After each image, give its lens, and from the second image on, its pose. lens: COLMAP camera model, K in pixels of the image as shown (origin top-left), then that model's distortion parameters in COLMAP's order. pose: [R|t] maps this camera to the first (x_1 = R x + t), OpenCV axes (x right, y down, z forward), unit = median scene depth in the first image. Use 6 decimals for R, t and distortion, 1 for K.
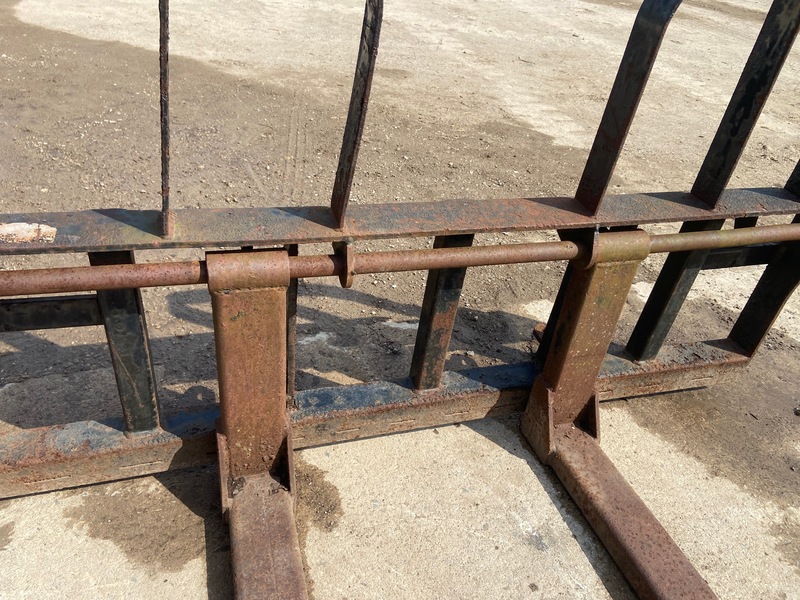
lens RADIAL K [[604.5, 0, 405.1], [0, 604.5, 302.3], [0, 0, 1]] dist [0.119159, -0.148918]
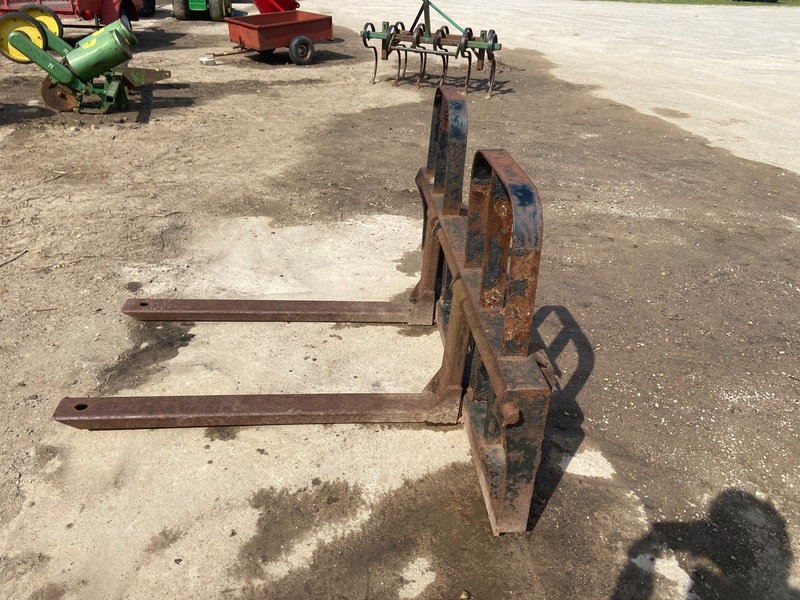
lens RADIAL K [[604.5, 0, 406.1], [0, 604.5, 301.7], [0, 0, 1]] dist [0.119159, -0.148918]
pose [[-0.199466, 0.366201, -0.908906, 1.660341], [-0.632286, 0.660517, 0.404884, -0.572200], [0.748617, 0.655449, 0.099793, 0.610185]]
